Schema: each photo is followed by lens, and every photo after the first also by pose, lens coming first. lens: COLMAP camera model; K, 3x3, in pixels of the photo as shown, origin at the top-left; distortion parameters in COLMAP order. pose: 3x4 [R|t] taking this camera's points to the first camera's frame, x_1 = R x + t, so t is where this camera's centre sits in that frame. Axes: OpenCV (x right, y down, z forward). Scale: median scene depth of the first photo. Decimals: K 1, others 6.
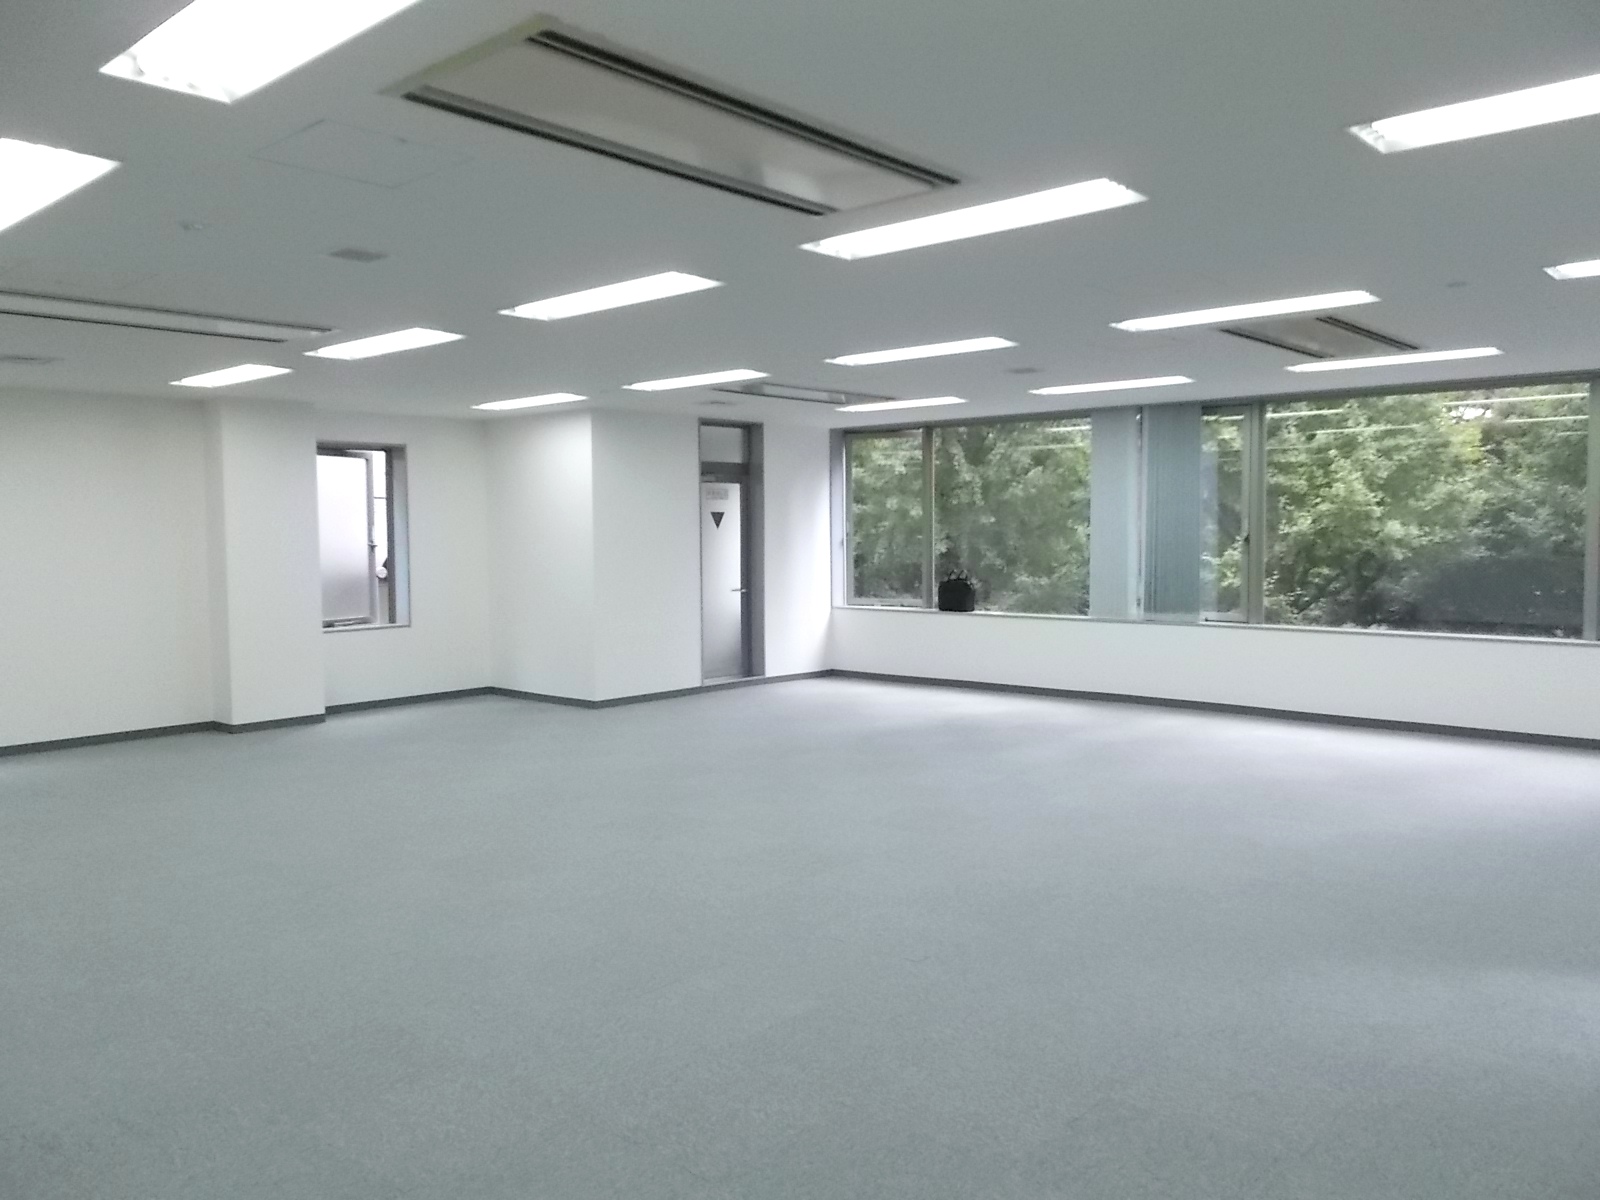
lens RADIAL K [[1217.2, 0, 799.0], [0, 1217.2, 591.2], [0, 0, 1]] dist [-0.006422, 0.006218]
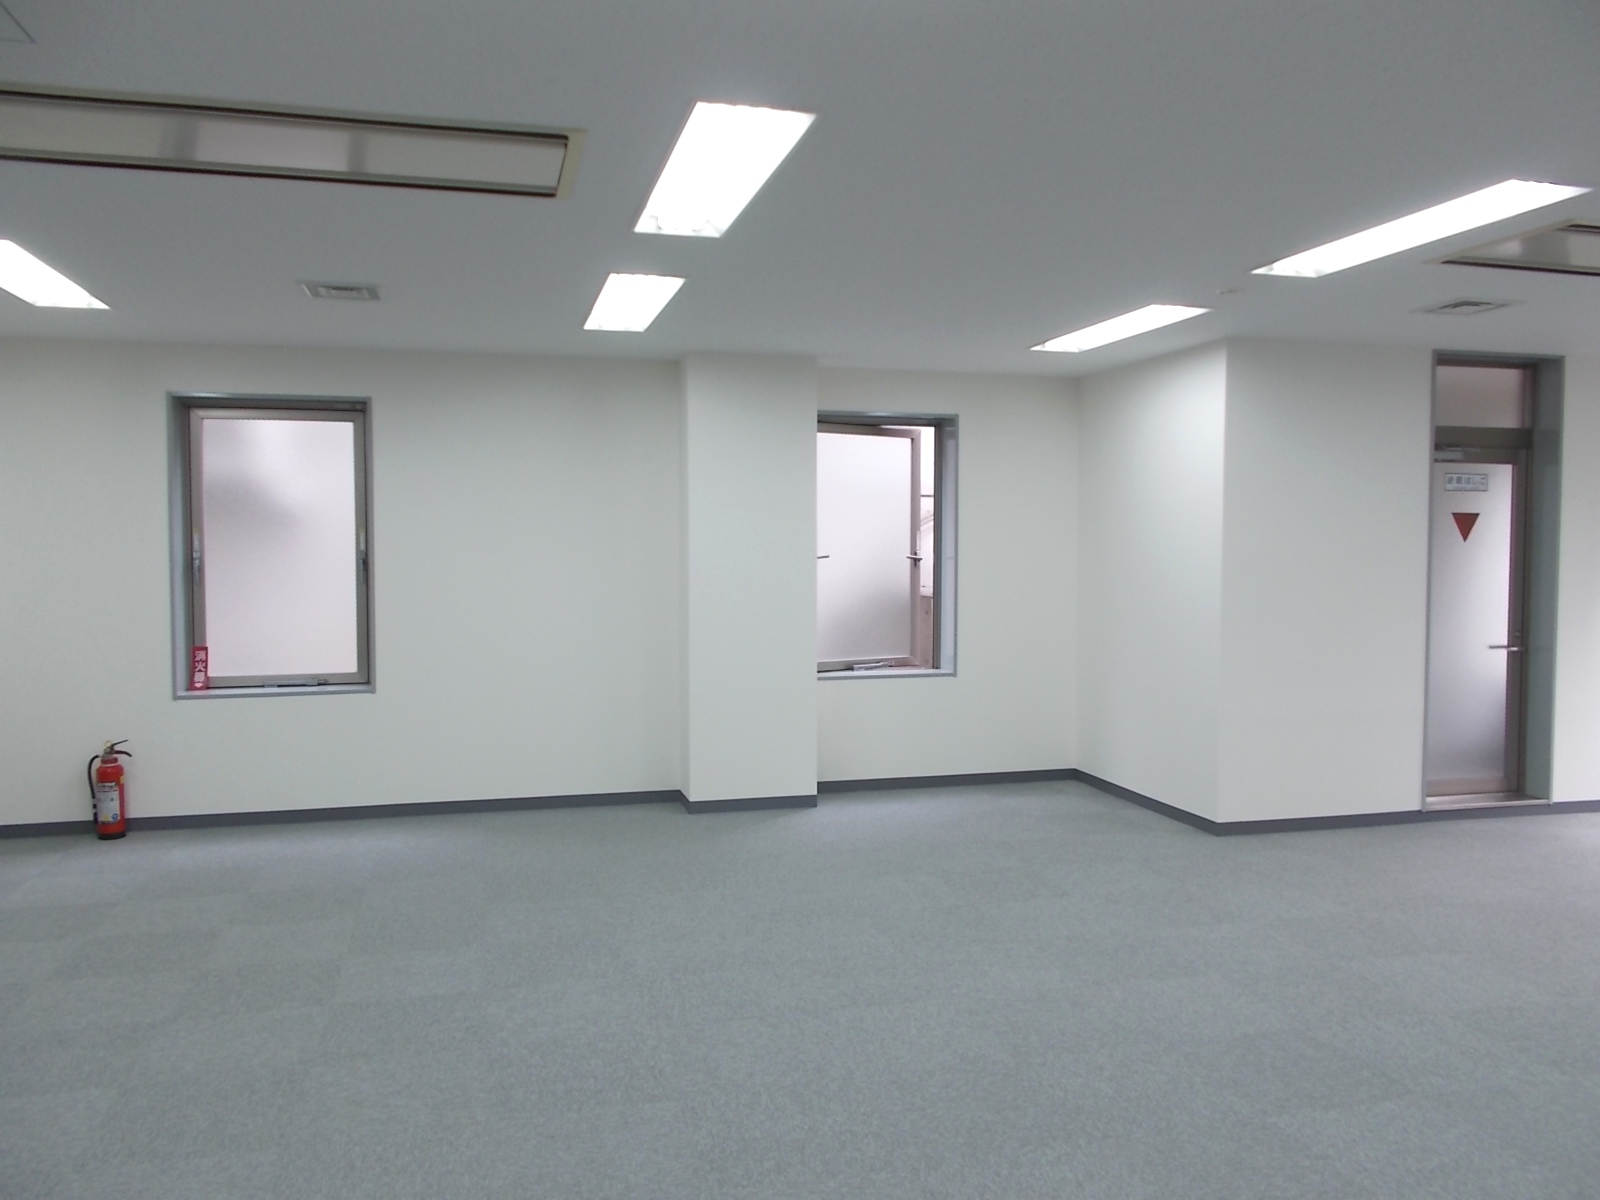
lens RADIAL K [[1217.2, 0, 799.0], [0, 1217.2, 591.2], [0, 0, 1]] dist [-0.006422, 0.006218]
pose [[0.832172, 0.034072, -0.553469, -0.008665], [-0.039895, 0.999203, 0.001529, -0.014805], [0.553080, 0.020808, 0.832868, 0.321843]]
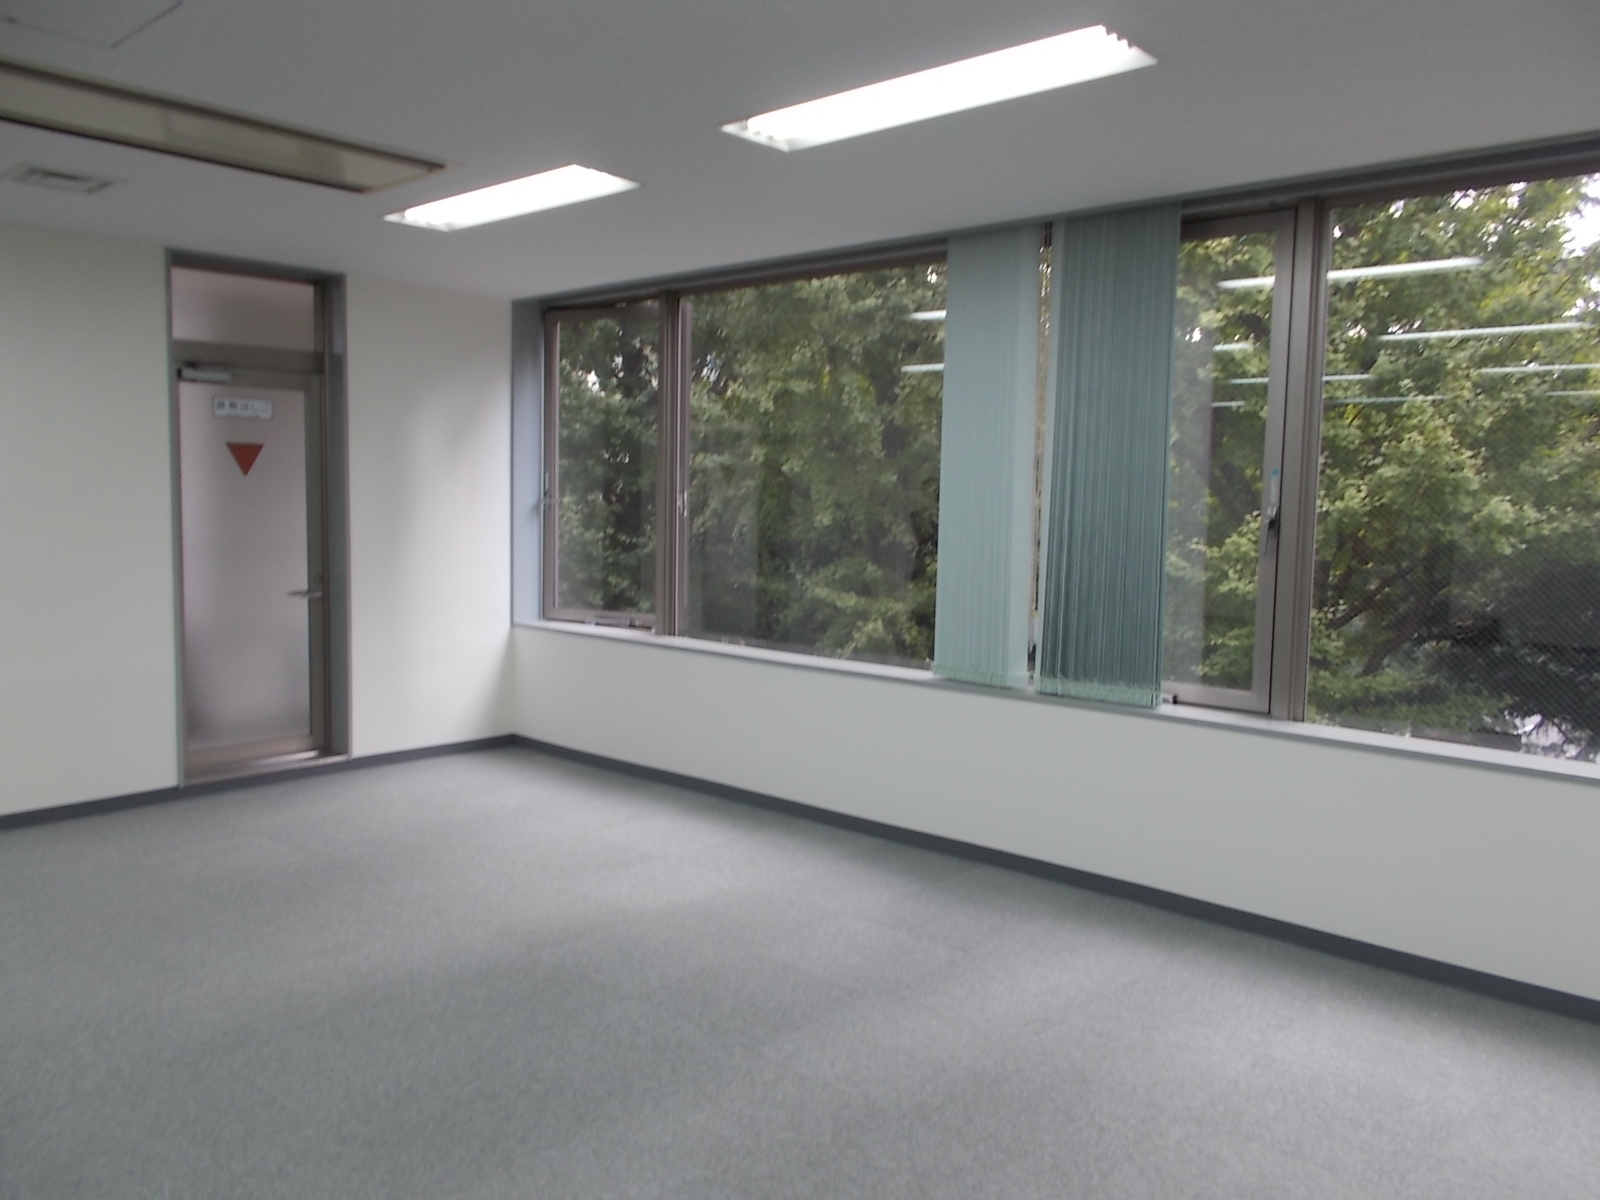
lens RADIAL K [[1217.2, 0, 799.0], [0, 1217.2, 591.2], [0, 0, 1]] dist [-0.006422, 0.006218]
pose [[0.999647, 0.026462, -0.002423, 0.164456], [-0.026378, 0.999212, 0.029653, -0.022733], [0.003206, -0.029579, 0.999557, 0.462641]]
